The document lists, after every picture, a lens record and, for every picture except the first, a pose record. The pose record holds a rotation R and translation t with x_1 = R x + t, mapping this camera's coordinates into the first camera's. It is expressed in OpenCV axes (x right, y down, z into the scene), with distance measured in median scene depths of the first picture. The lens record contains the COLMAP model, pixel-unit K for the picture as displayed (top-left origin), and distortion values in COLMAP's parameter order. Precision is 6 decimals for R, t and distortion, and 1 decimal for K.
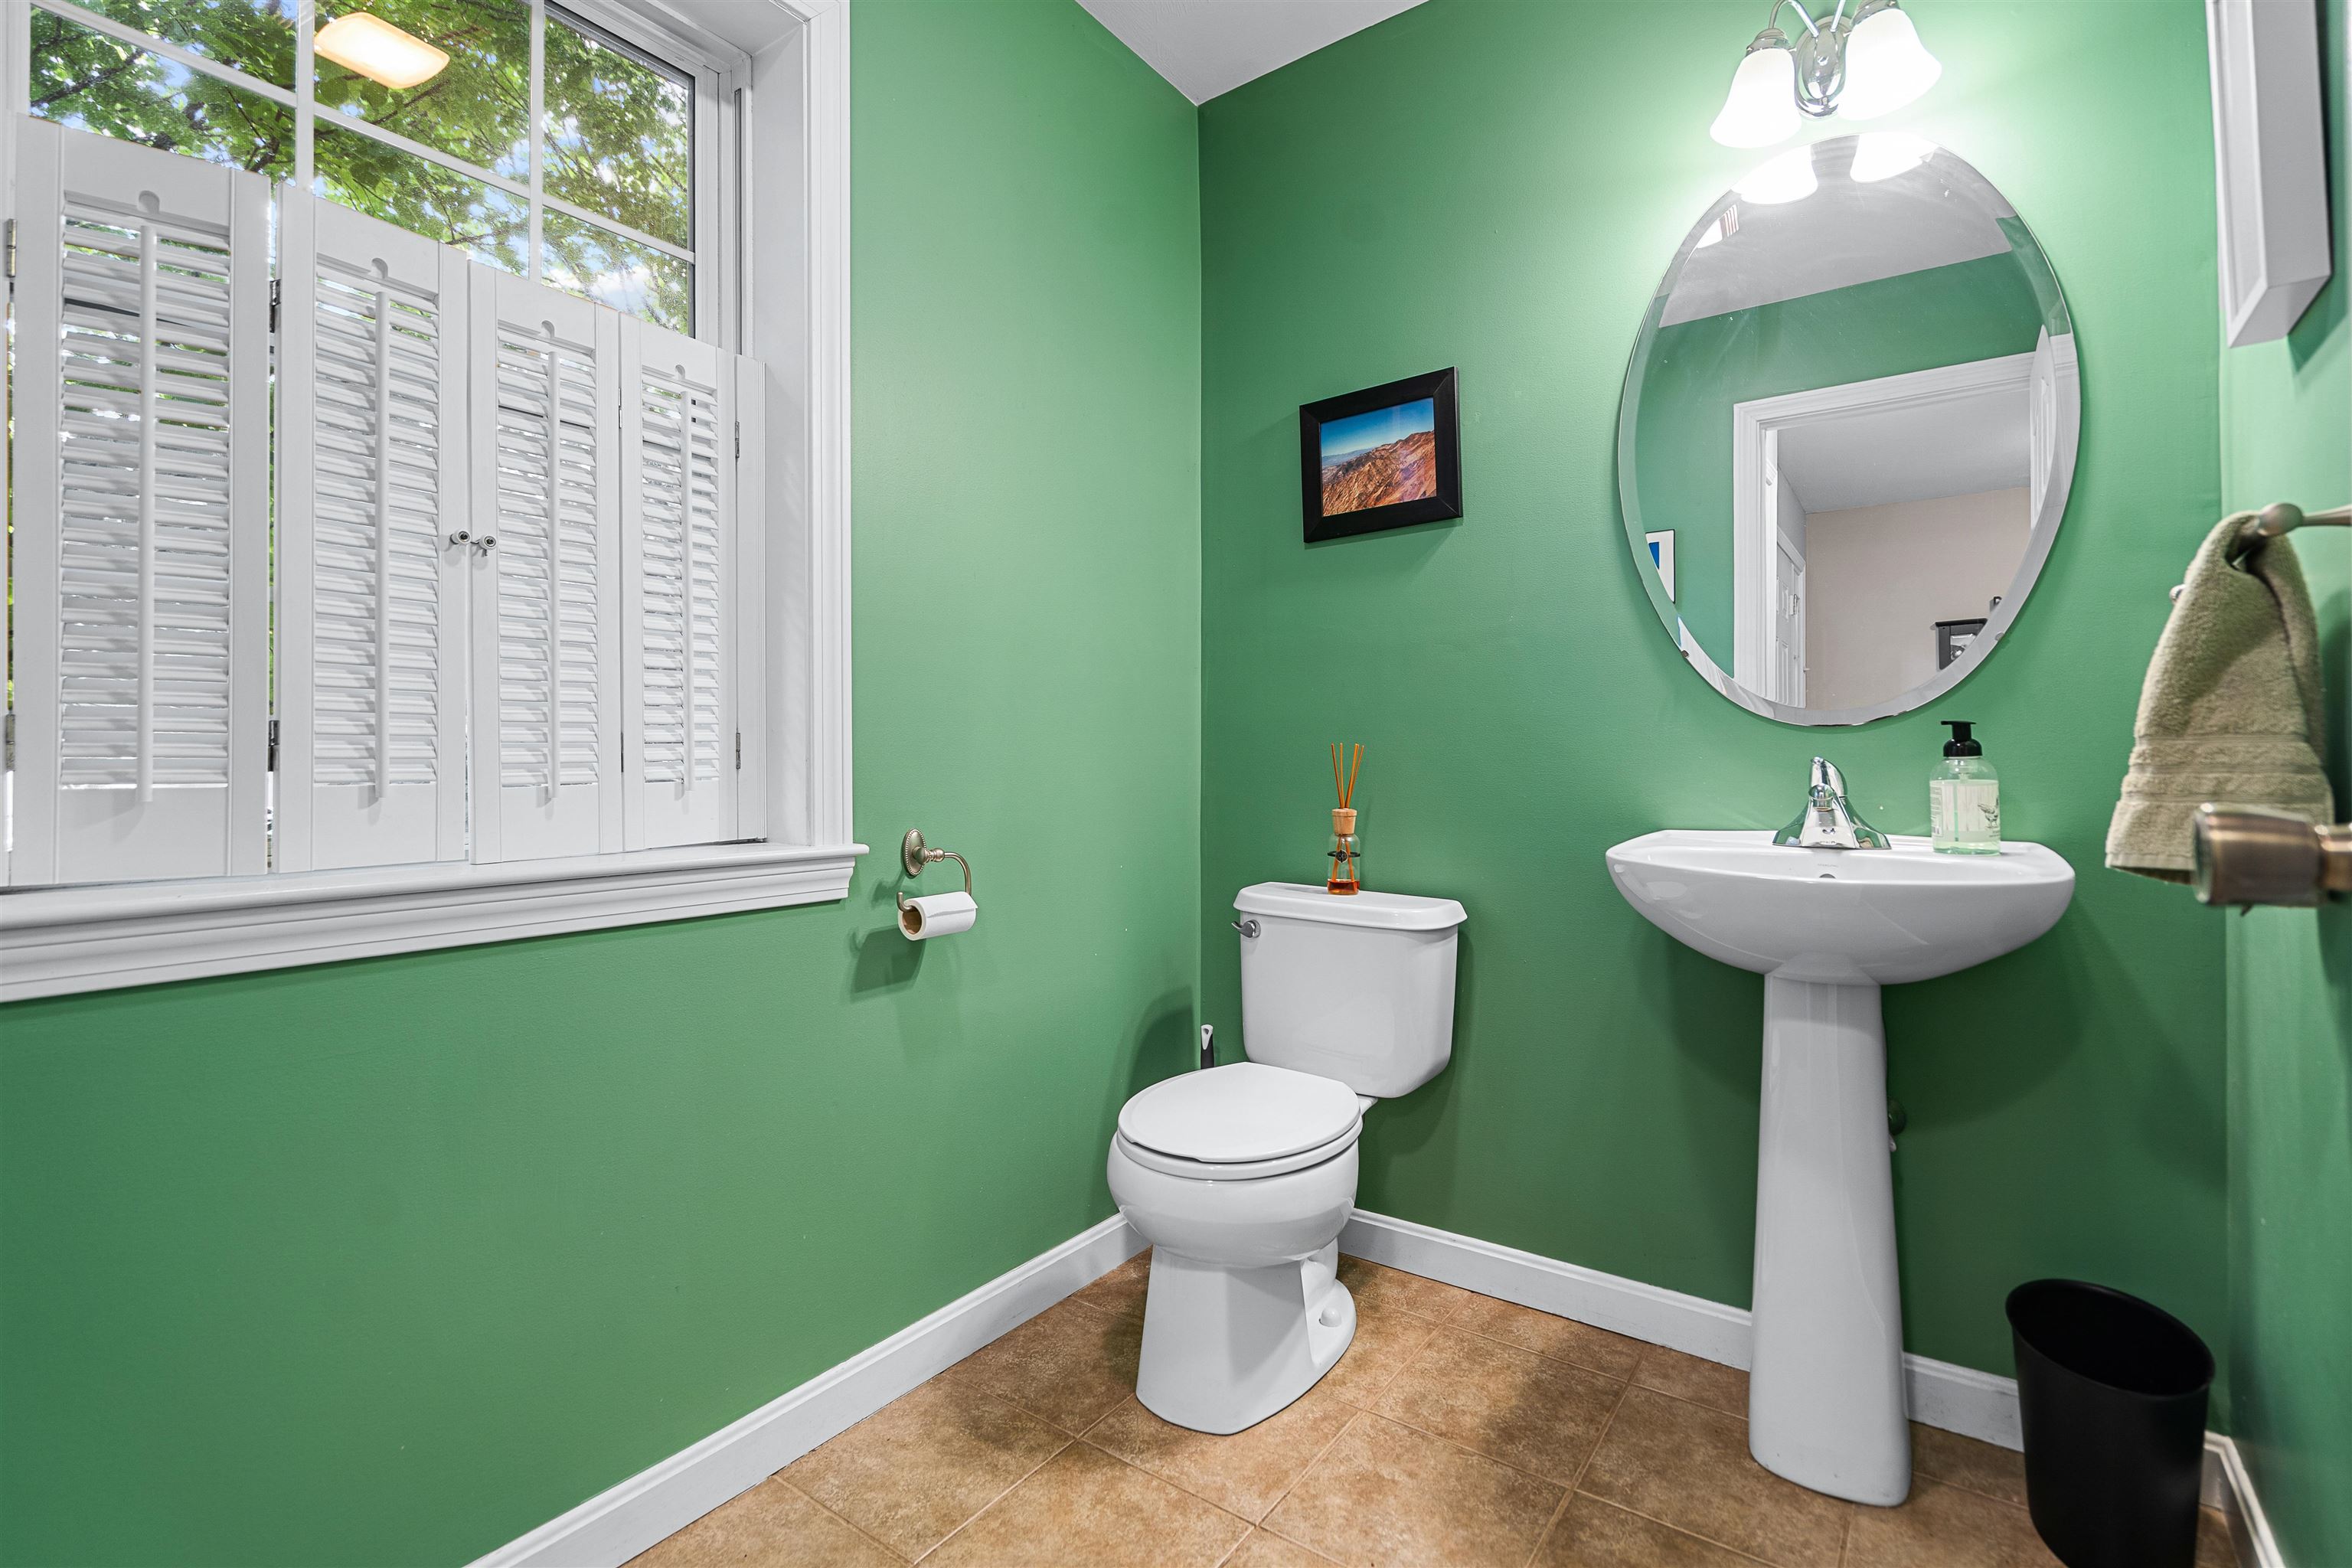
lens RADIAL K [[1069.2, 0, 1166.1], [0, 1069.2, 765.5], [0, 0, 1]] dist [-0.000873, 0.001996]
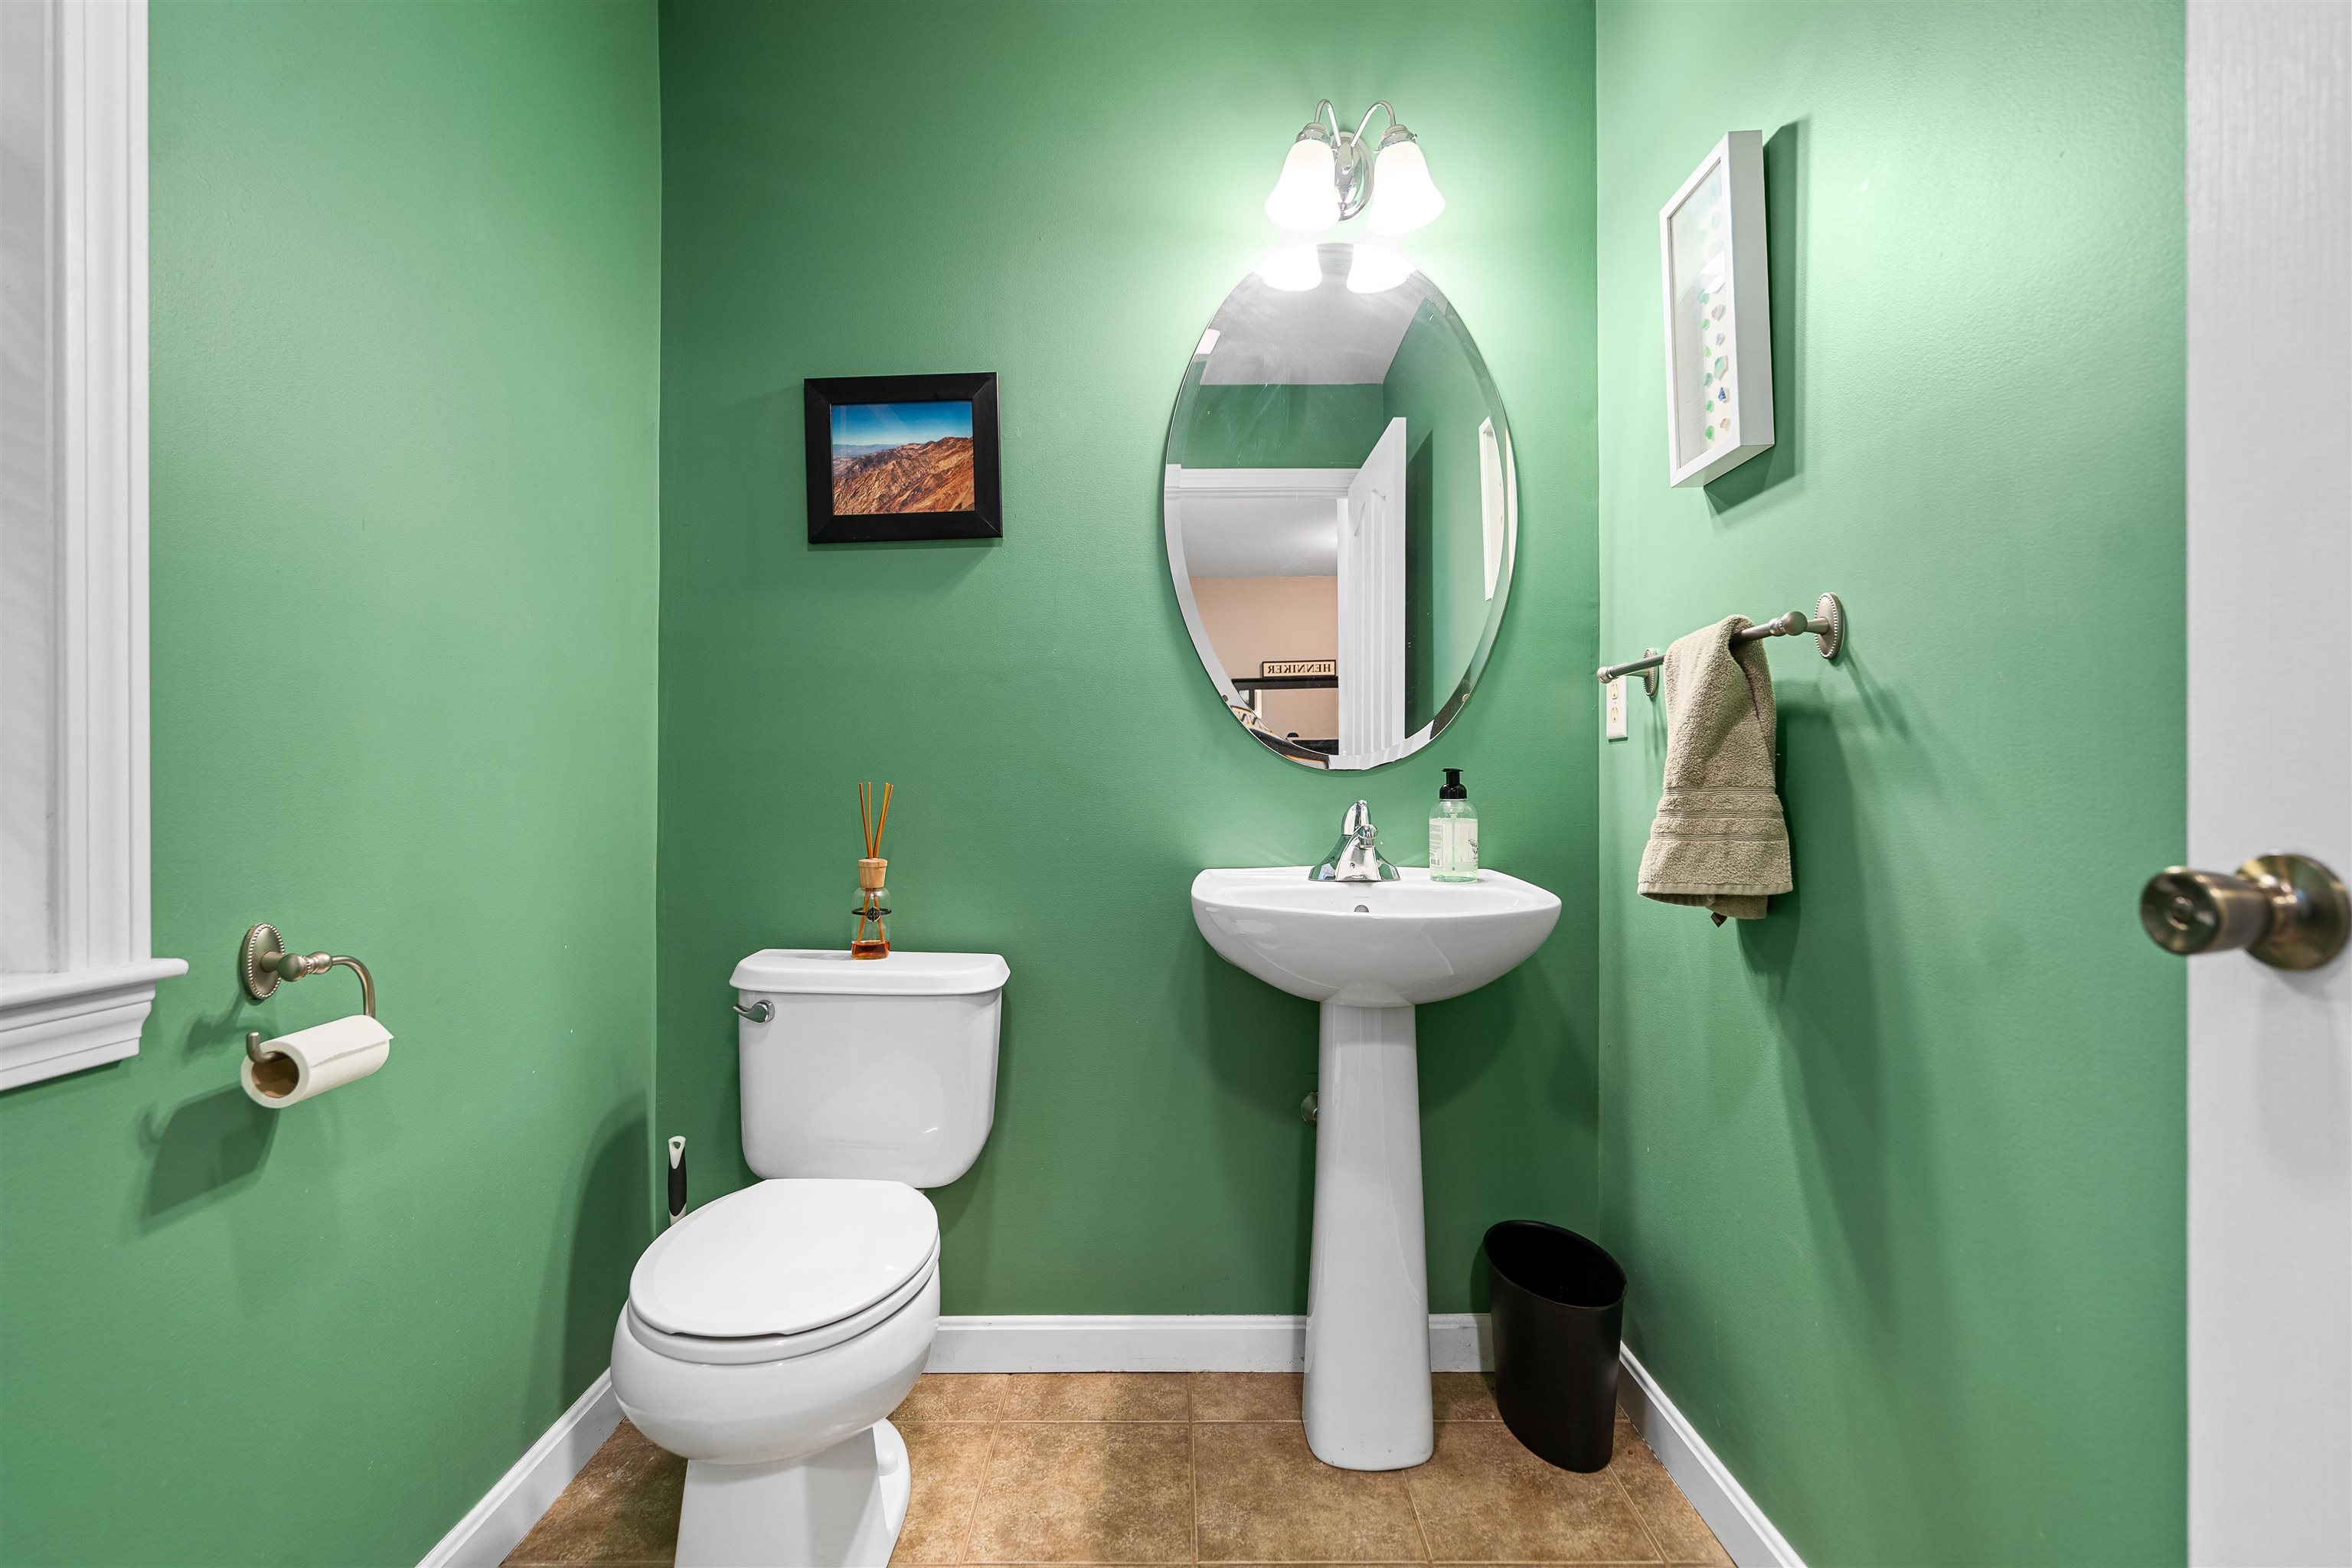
lens RADIAL K [[1069.2, 0, 1169.6], [0, 1069.2, 791.5], [0, 0, 1]] dist [-0.000873, 0.001996]
pose [[0.812654, -0.001595, 0.582744, -0.174083], [0.002787, 0.999995, -0.001149, -0.014317], [-0.582739, 0.002558, 0.812655, 0.202271]]
